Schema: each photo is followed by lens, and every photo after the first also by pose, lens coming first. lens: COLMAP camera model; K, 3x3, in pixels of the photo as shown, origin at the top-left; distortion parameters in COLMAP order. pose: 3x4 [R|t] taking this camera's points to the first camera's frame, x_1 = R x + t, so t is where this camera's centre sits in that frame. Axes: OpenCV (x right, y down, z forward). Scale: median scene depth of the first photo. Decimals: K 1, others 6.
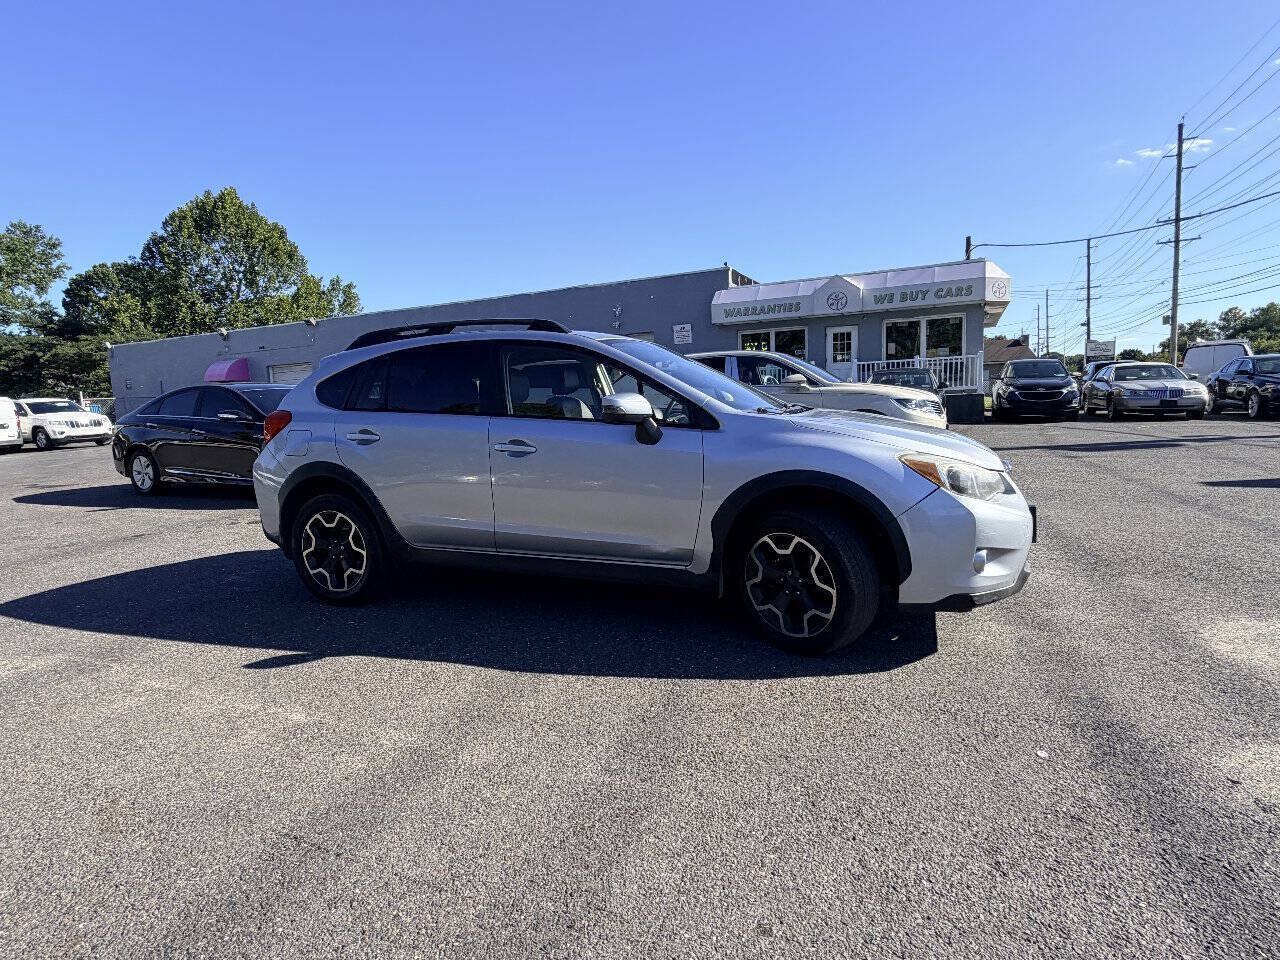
lens RADIAL K [[670.8, 0, 643.6], [0, 670.8, 476.0], [0, 0, 1]] dist [0.000548, -0.000499]
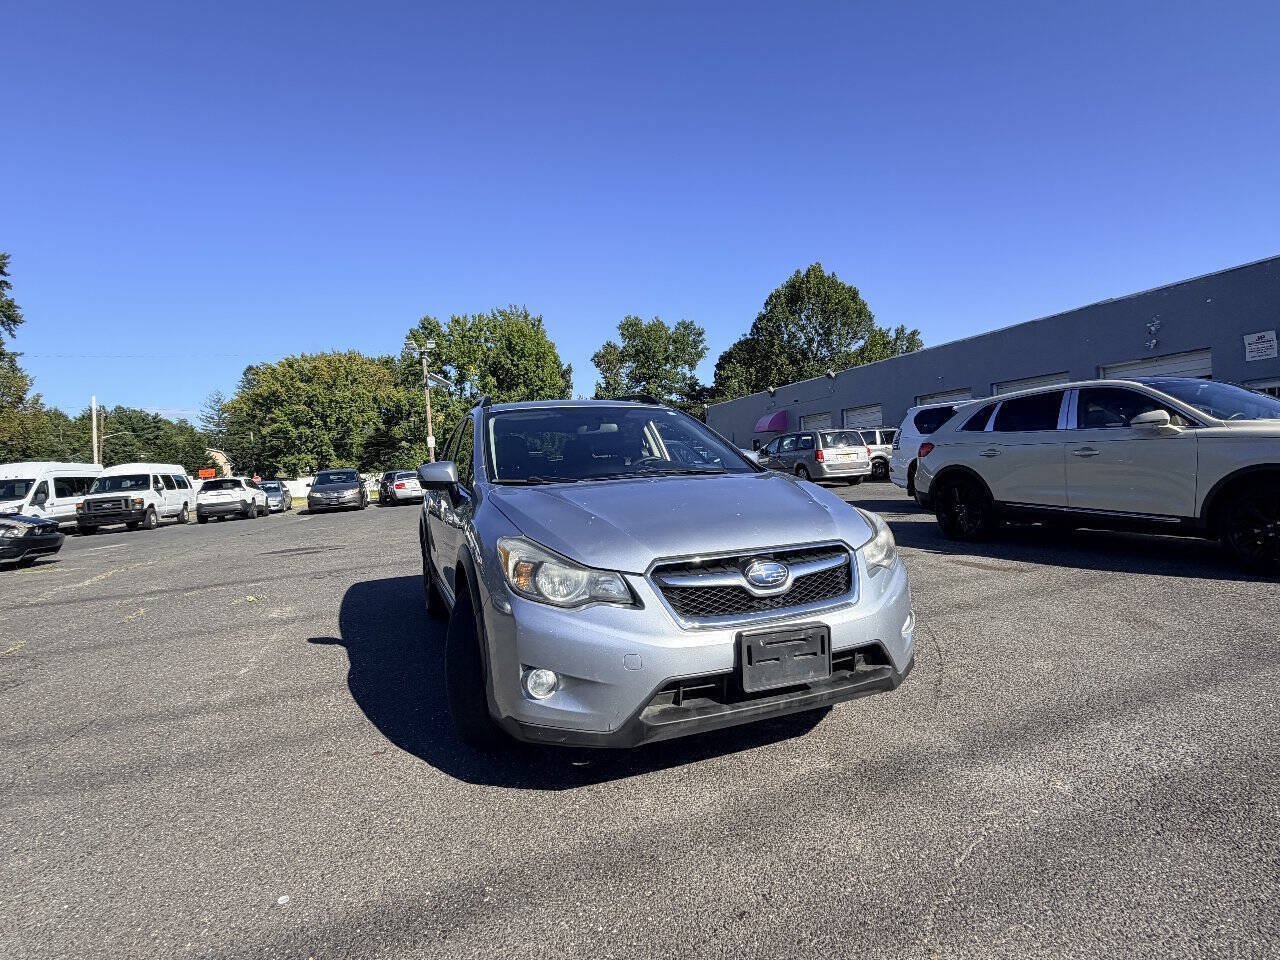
lens RADIAL K [[670.8, 0, 644.6], [0, 670.8, 480.6], [0, 0, 1]] dist [0.000548, -0.000499]
pose [[0.674715, 0.023381, -0.737708, 0.166738], [-0.064488, 0.997543, -0.027365, -0.013668], [0.735256, 0.066037, 0.674565, 0.079527]]
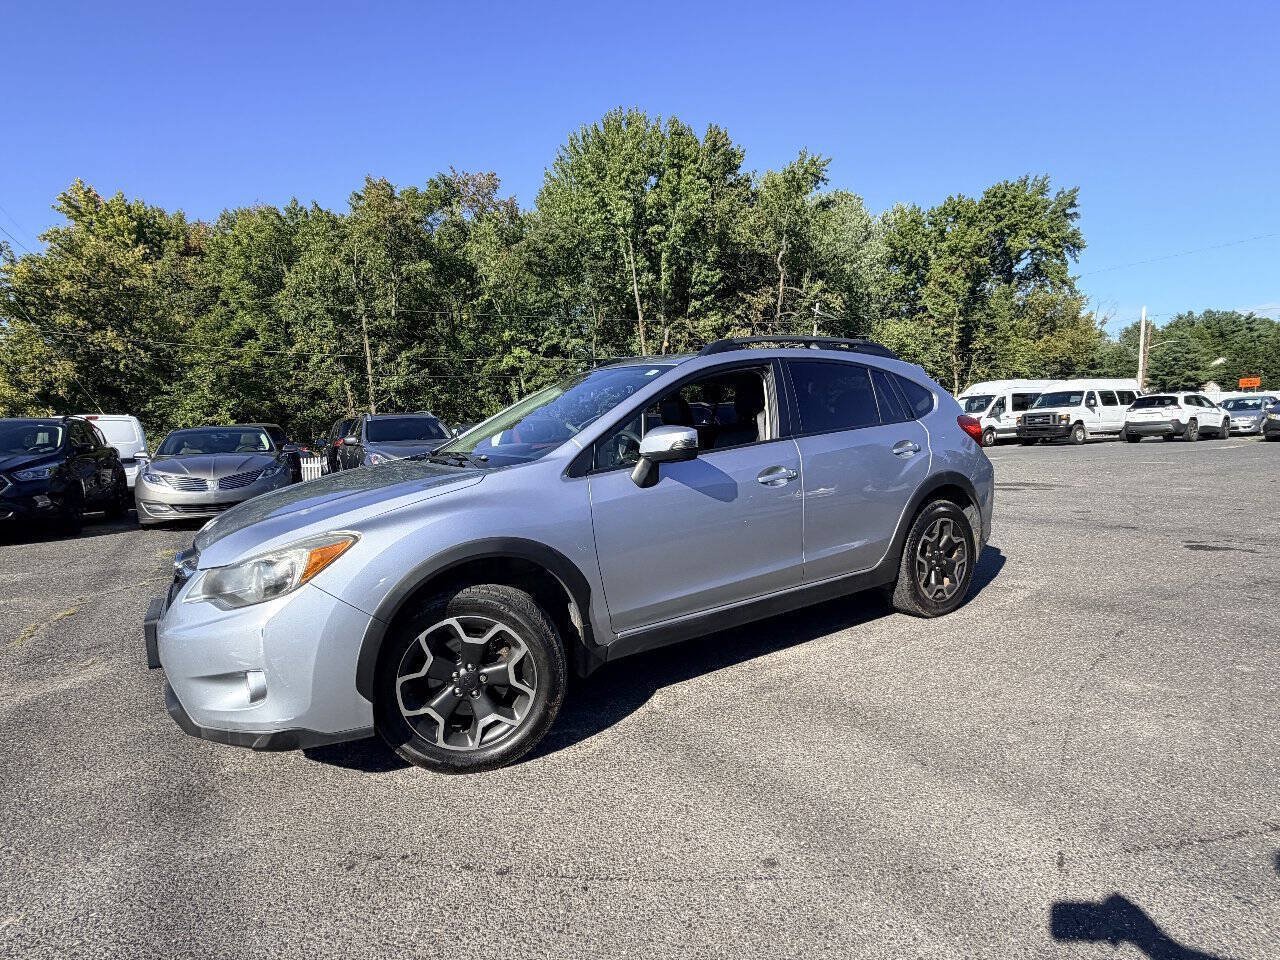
lens RADIAL K [[670.8, 0, 645.1], [0, 670.8, 476.4], [0, 0, 1]] dist [0.000548, -0.000499]
pose [[-0.588339, 0.129348, -0.798202, 0.144895], [-0.035371, 0.982061, 0.185214, -0.046892], [0.807841, 0.137202, -0.573210, 0.324528]]
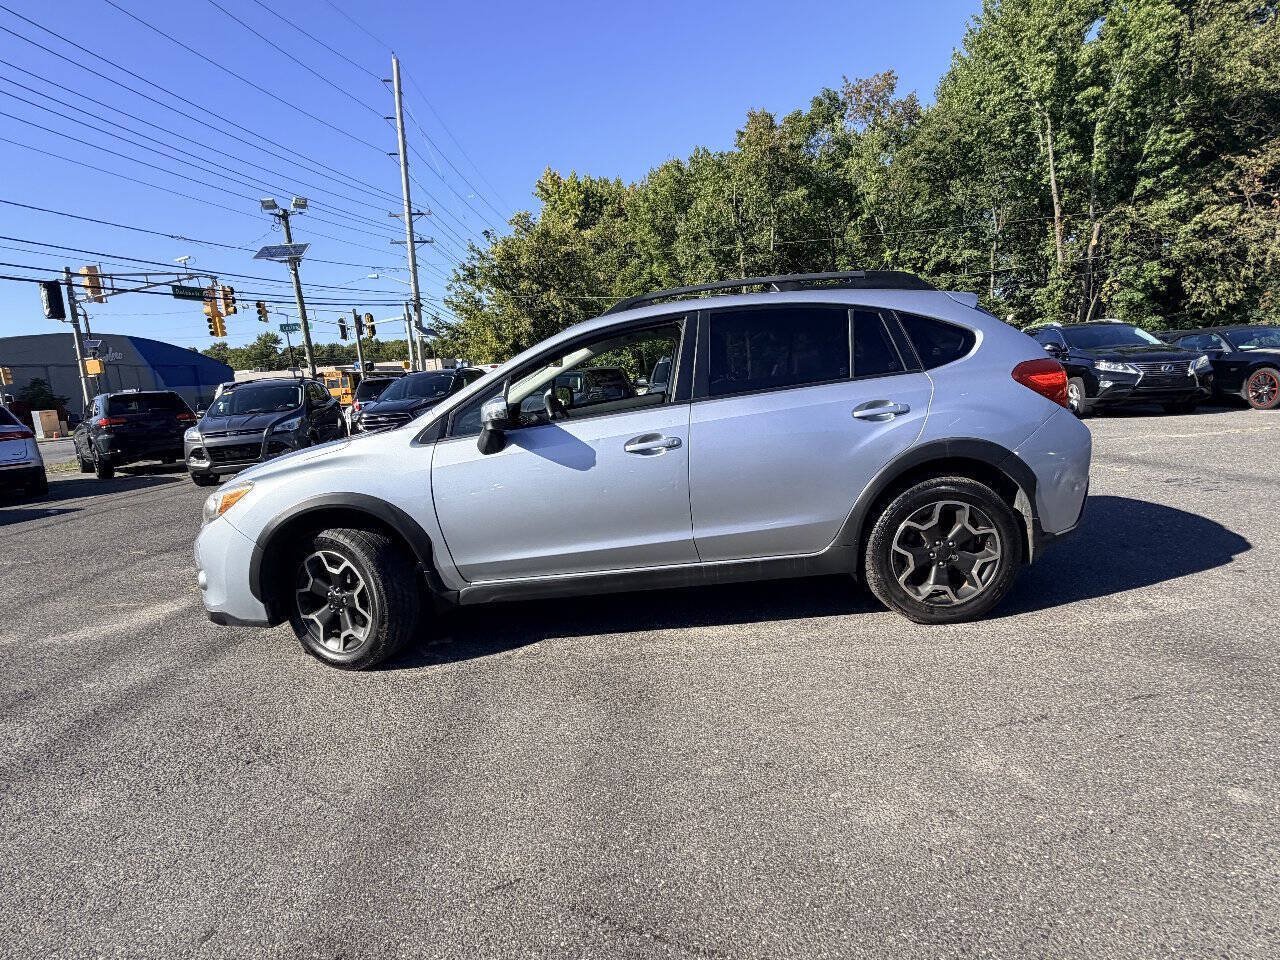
lens RADIAL K [[670.8, 0, 643.3], [0, 670.8, 484.8], [0, 0, 1]] dist [0.000548, -0.000499]
pose [[-0.935052, 0.164384, -0.314095, 0.048706], [0.070828, 0.954757, 0.288828, -0.053315], [0.347363, 0.247822, -0.904391, 0.395579]]
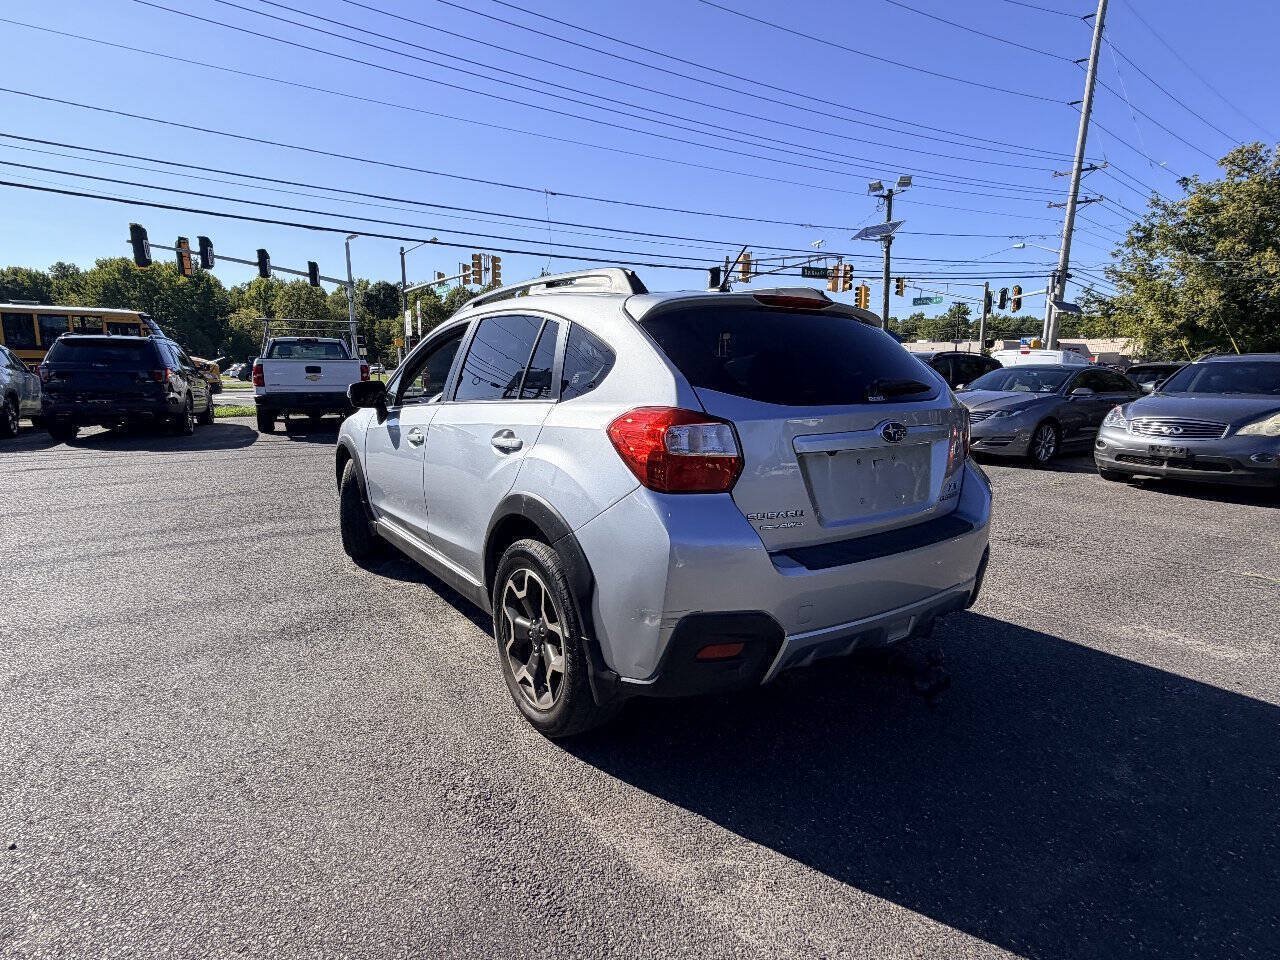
lens RADIAL K [[670.8, 0, 642.2], [0, 670.8, 483.8], [0, 0, 1]] dist [0.000548, -0.000499]
pose [[-0.827935, -0.063708, 0.557194, -0.141751], [0.091344, 0.964942, 0.246057, -0.043018], [-0.553336, 0.254615, -0.793089, 0.361655]]
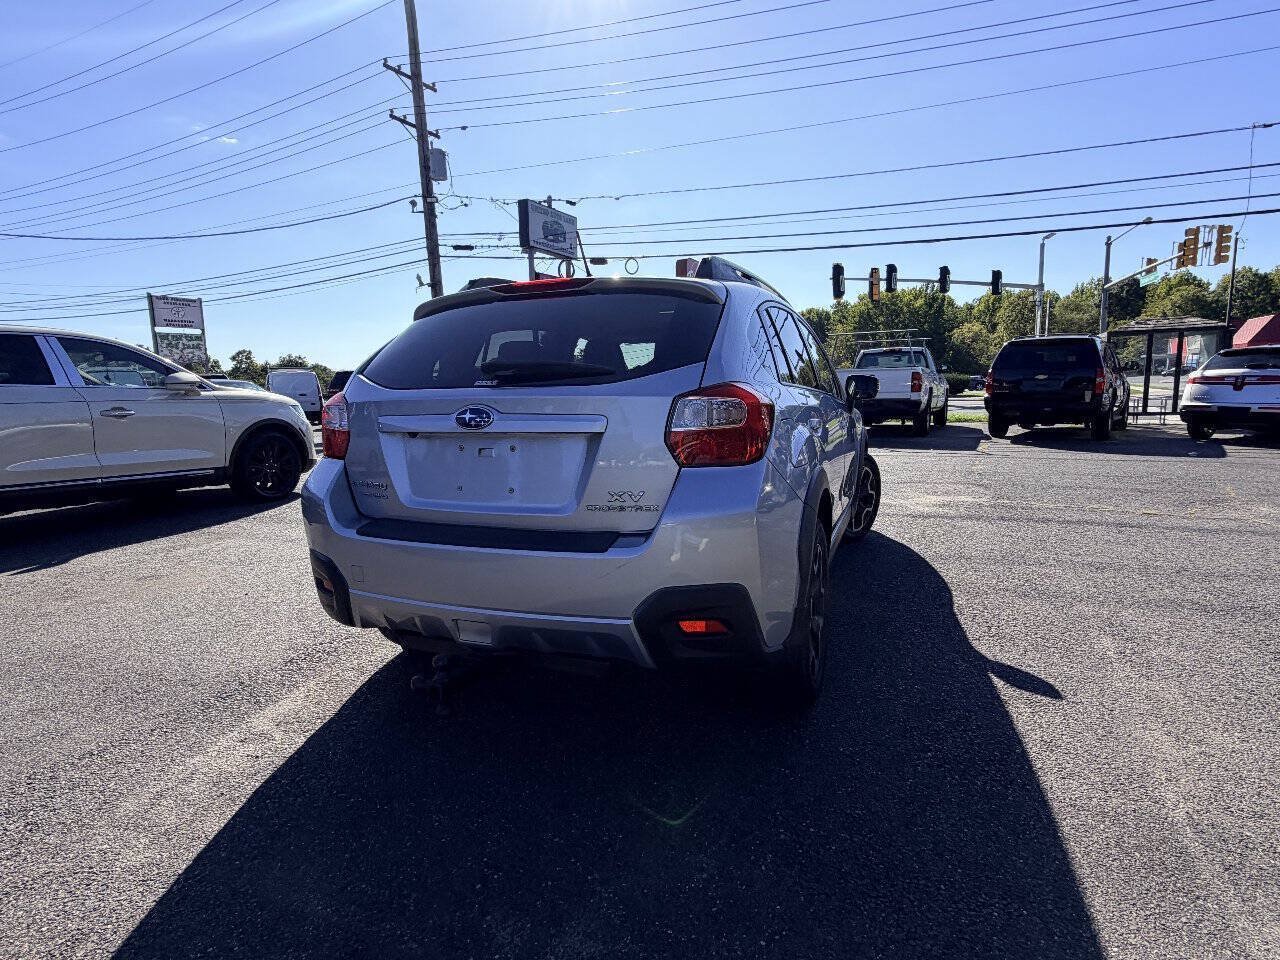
lens RADIAL K [[670.8, 0, 642.5], [0, 670.8, 483.1], [0, 0, 1]] dist [0.000548, -0.000499]
pose [[0.010472, -0.107940, 0.994102, -0.214670], [0.141593, 0.984300, 0.105384, -0.018455], [-0.989870, 0.139654, 0.025591, 0.226667]]
